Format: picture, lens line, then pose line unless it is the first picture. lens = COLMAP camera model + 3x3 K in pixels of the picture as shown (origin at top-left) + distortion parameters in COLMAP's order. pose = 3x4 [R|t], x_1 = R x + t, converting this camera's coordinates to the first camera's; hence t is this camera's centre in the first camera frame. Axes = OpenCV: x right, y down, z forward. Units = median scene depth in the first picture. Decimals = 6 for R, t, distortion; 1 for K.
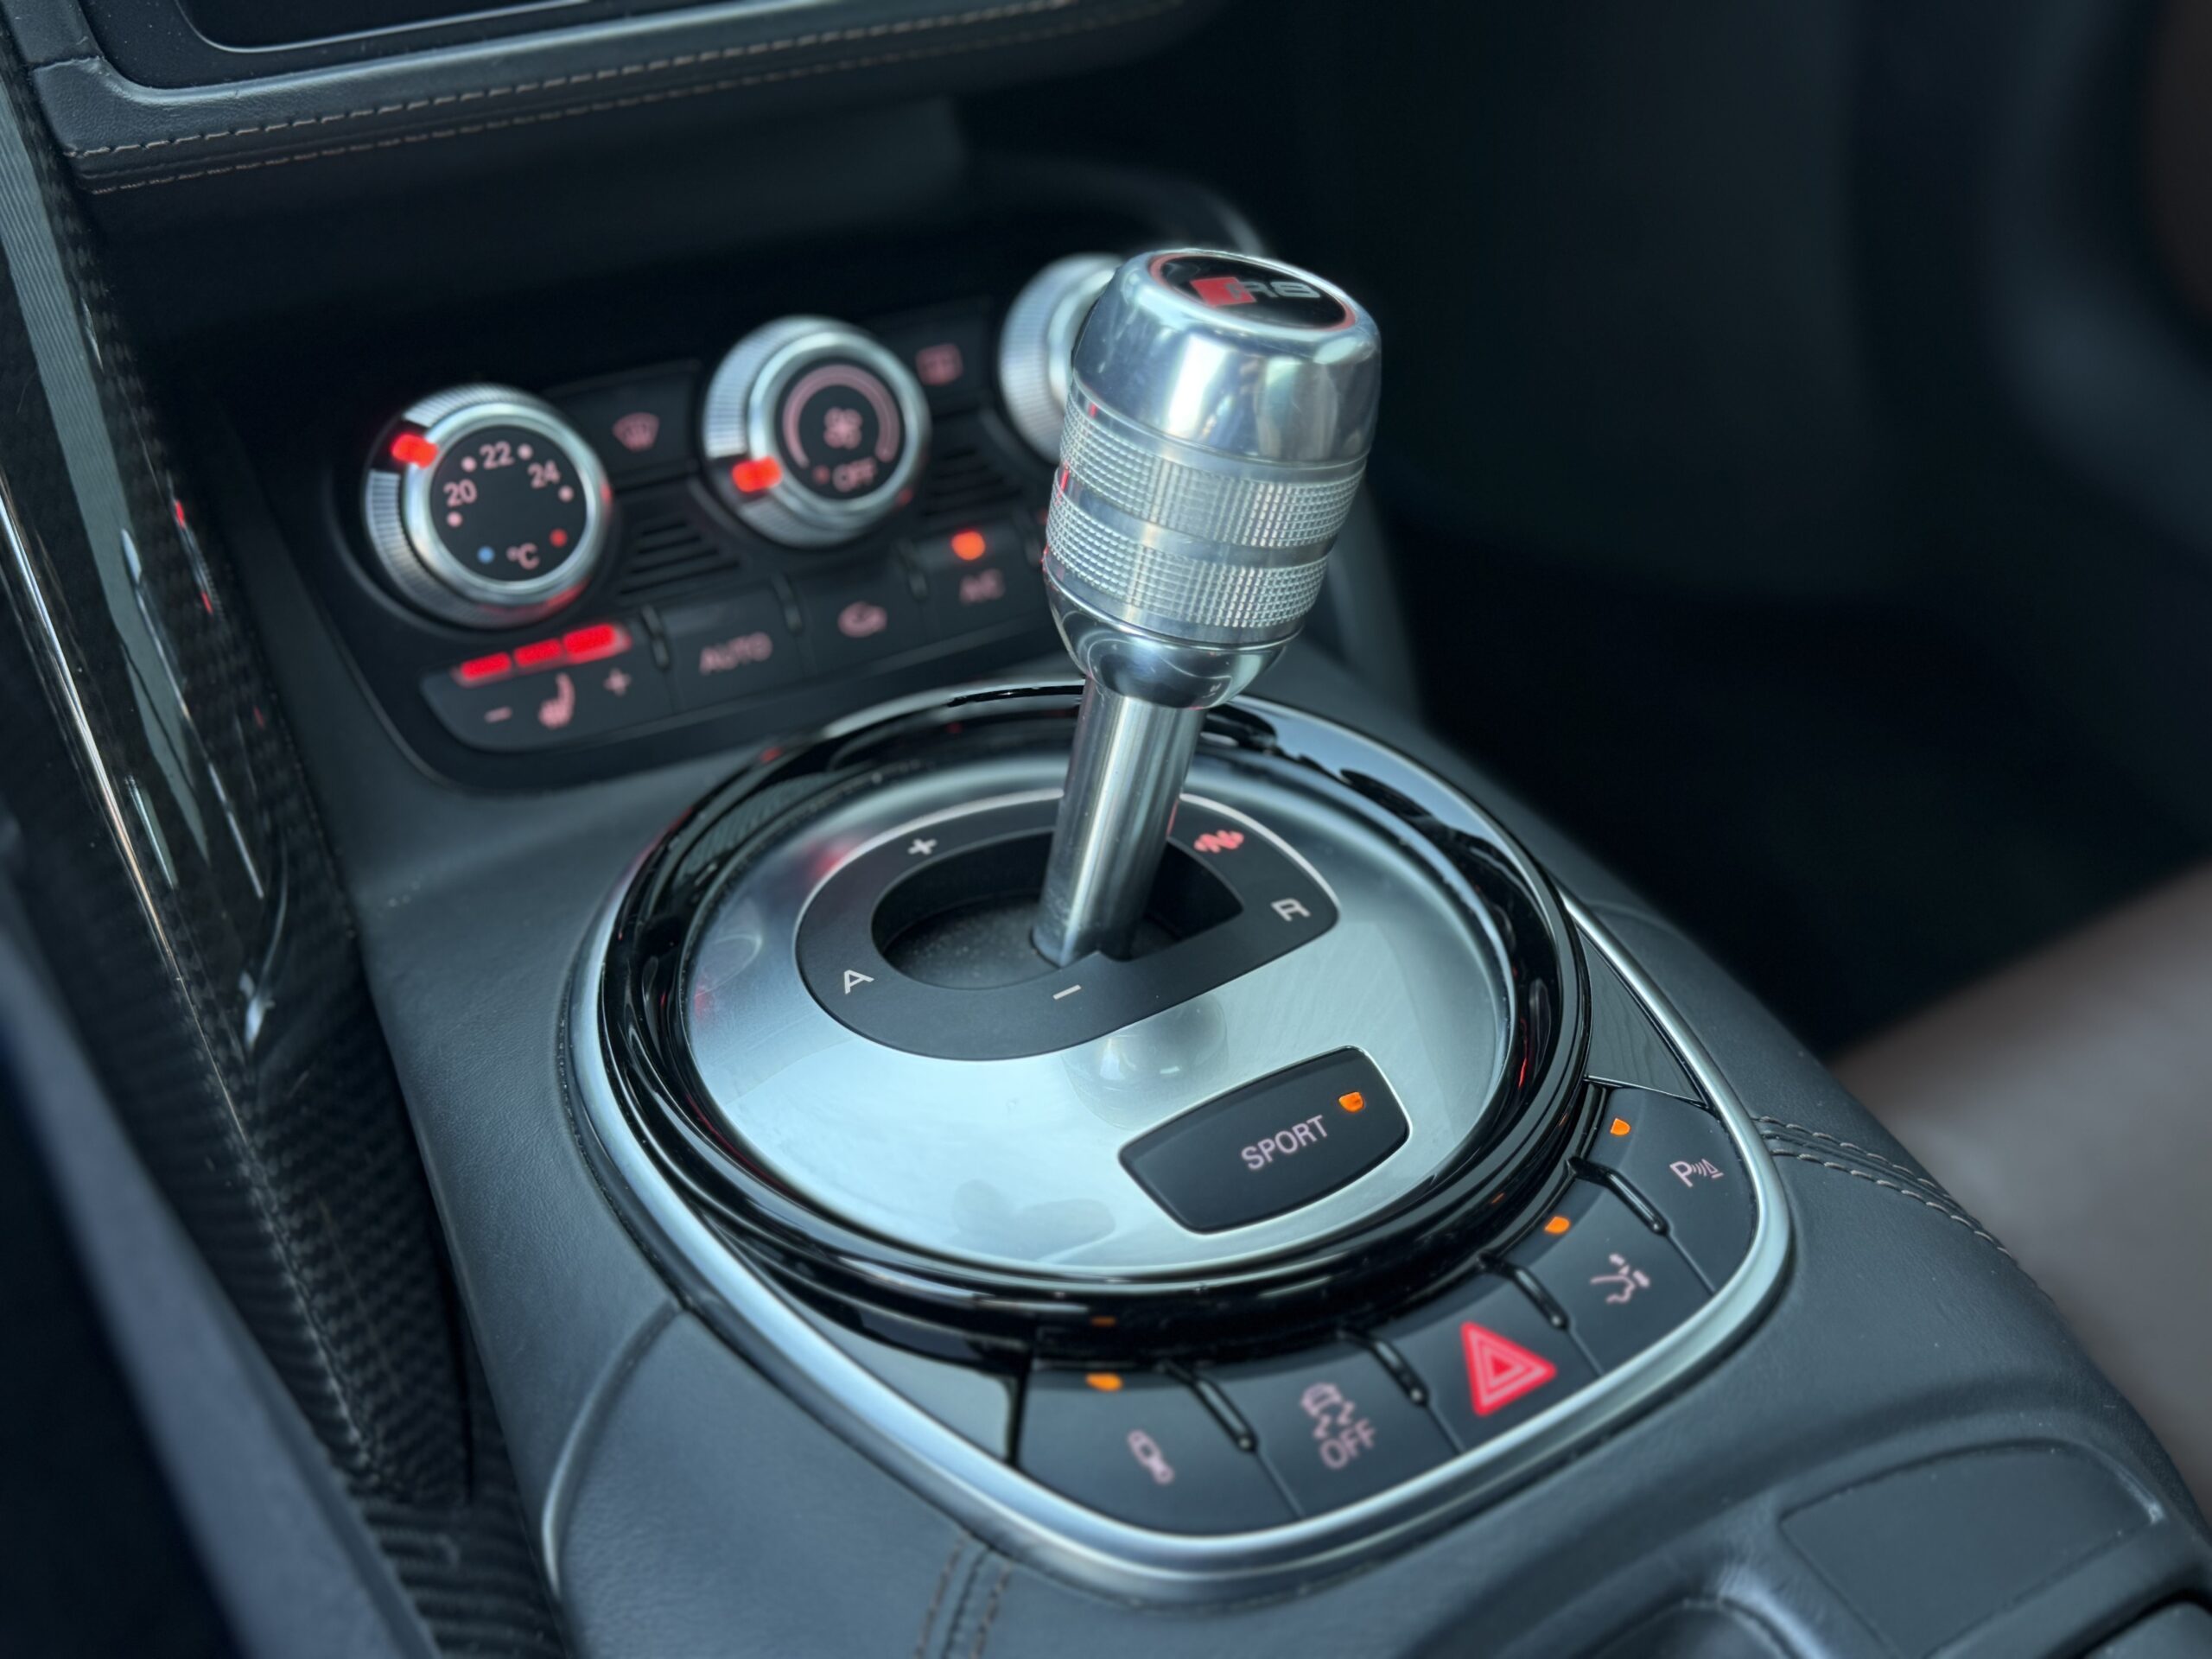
lens RADIAL K [[2248.9, 0, 1106.0], [0, 2248.9, 829.5], [0, 0, 1]] dist [0.154000, -0.446805]
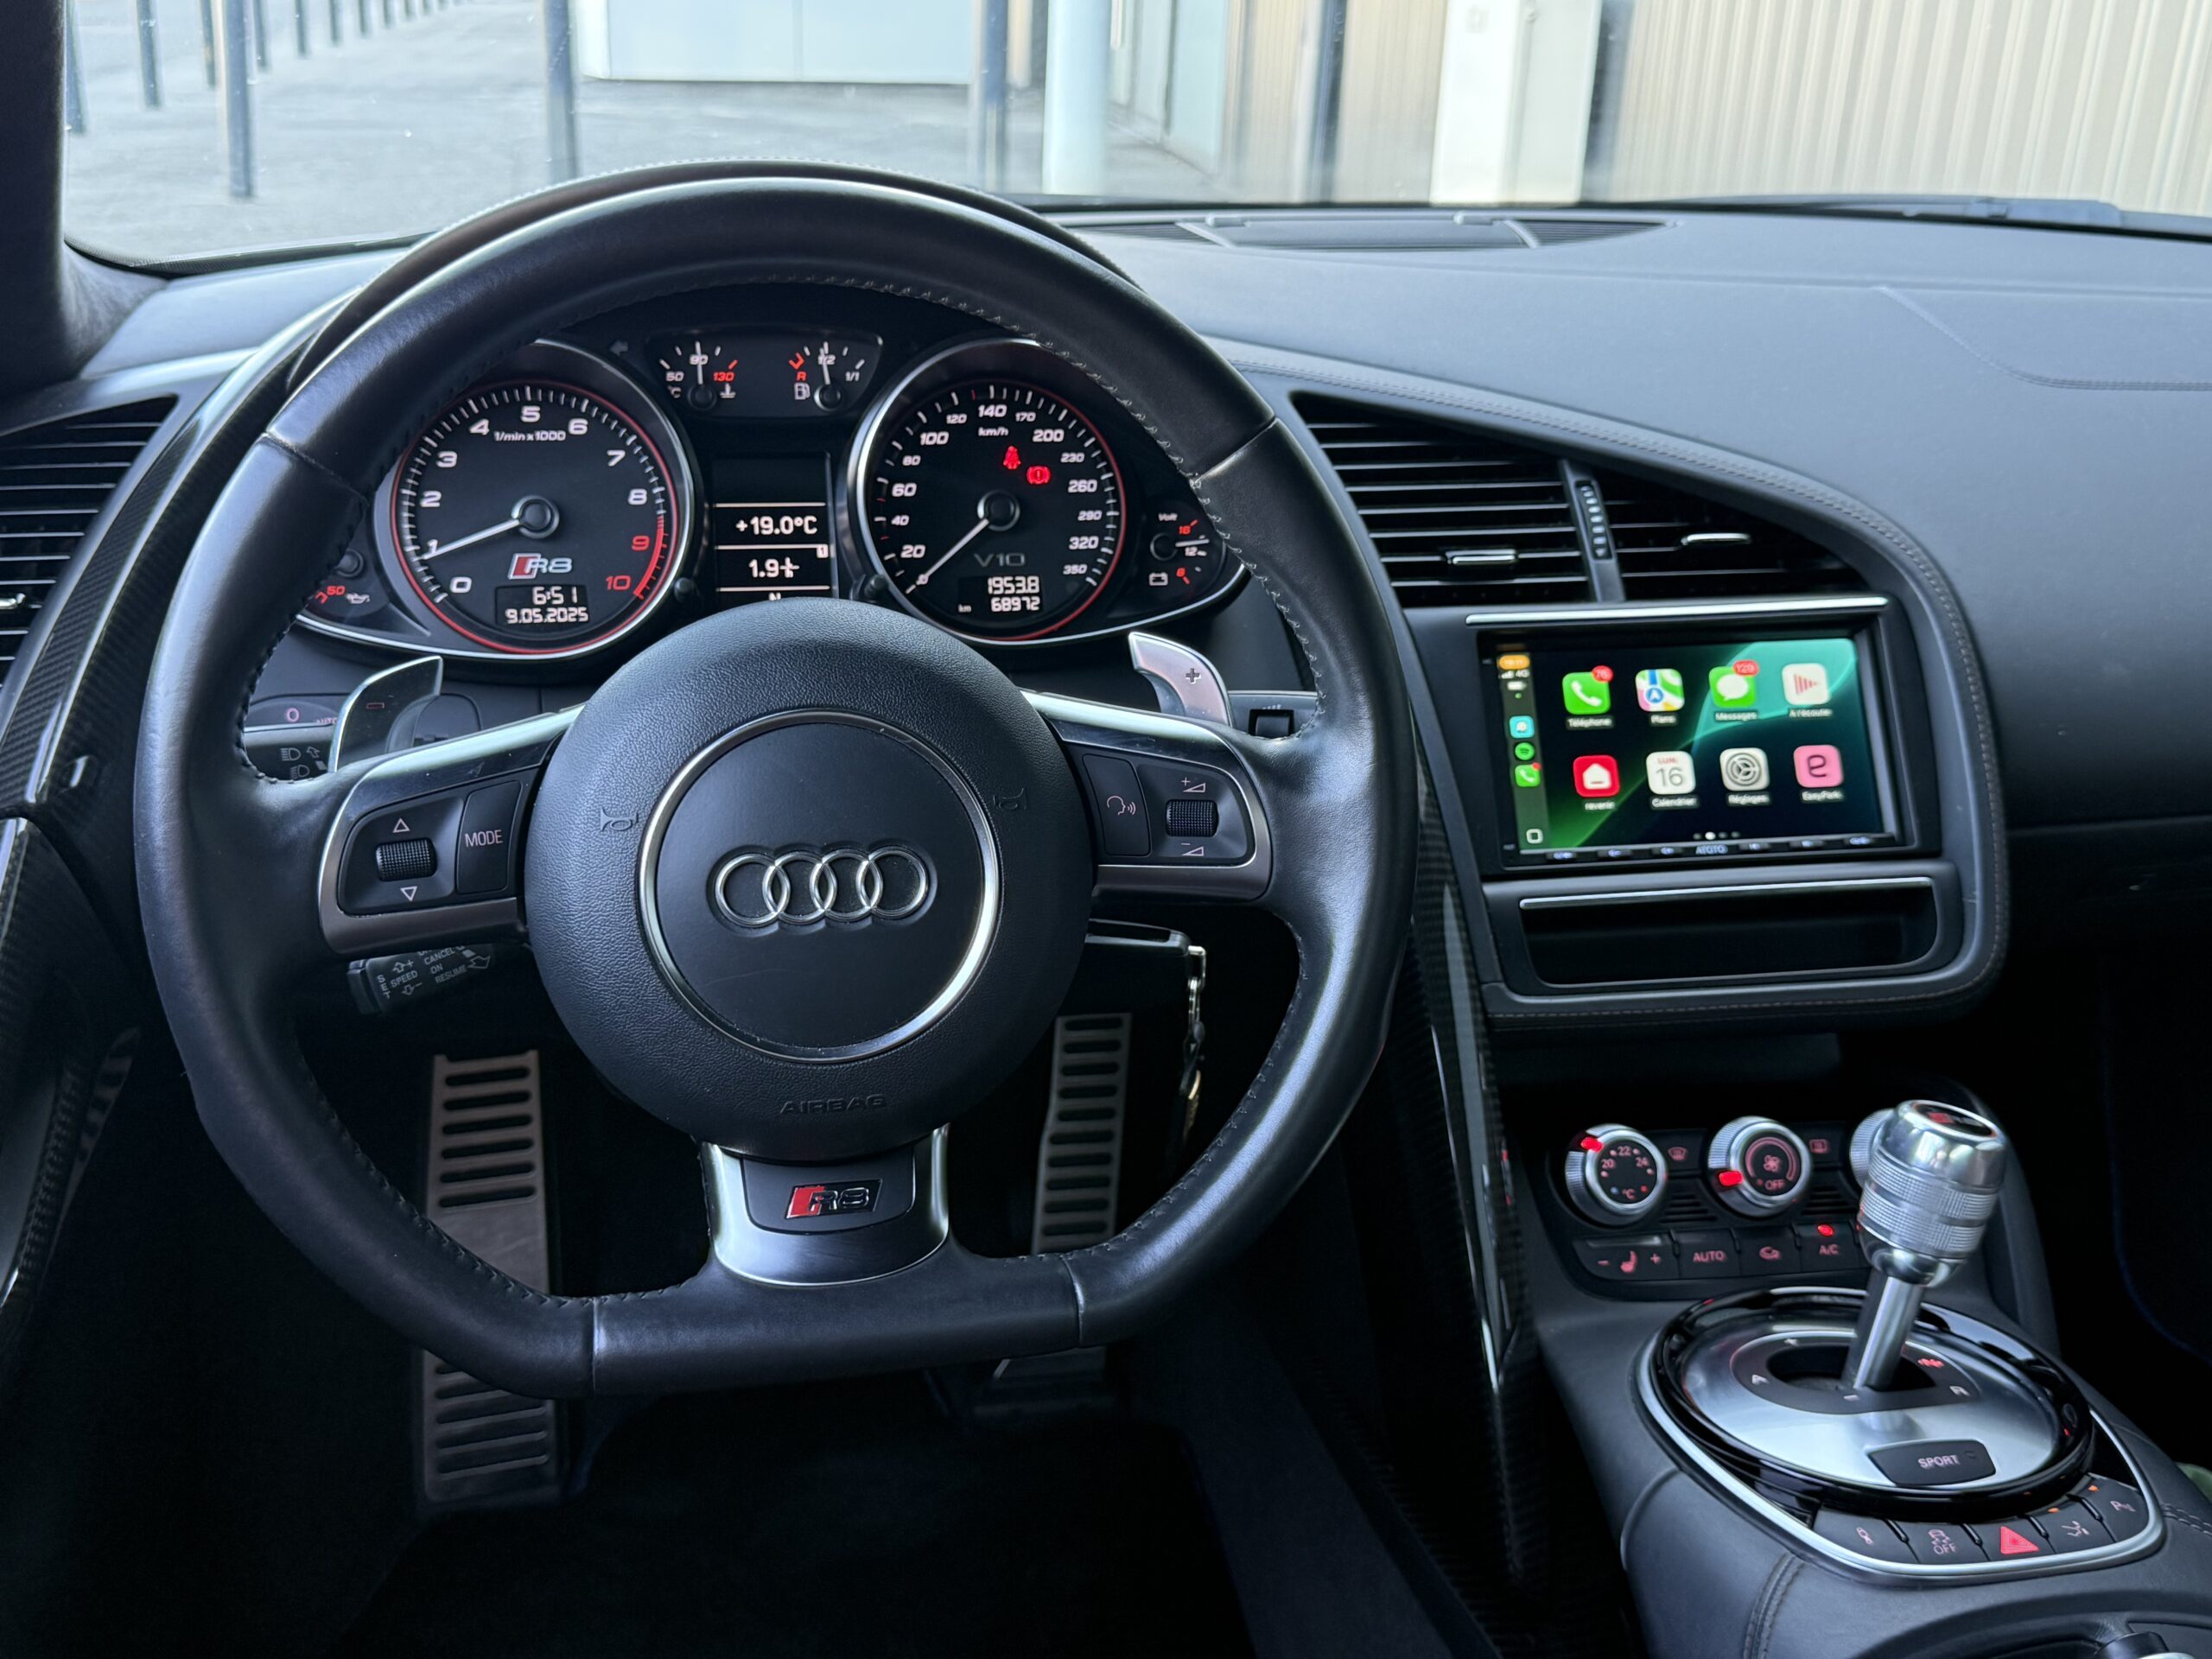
lens RADIAL K [[2209.4, 0, 1106.0], [0, 2209.4, 829.5], [0, 0, 1]] dist [0.180235, -0.408266]
pose [[0.922957, 0.077373, -0.377047, 0.095833], [-0.211574, 0.920306, -0.329050, 0.423450], [0.321539, 0.383473, 0.865772, -1.385000]]
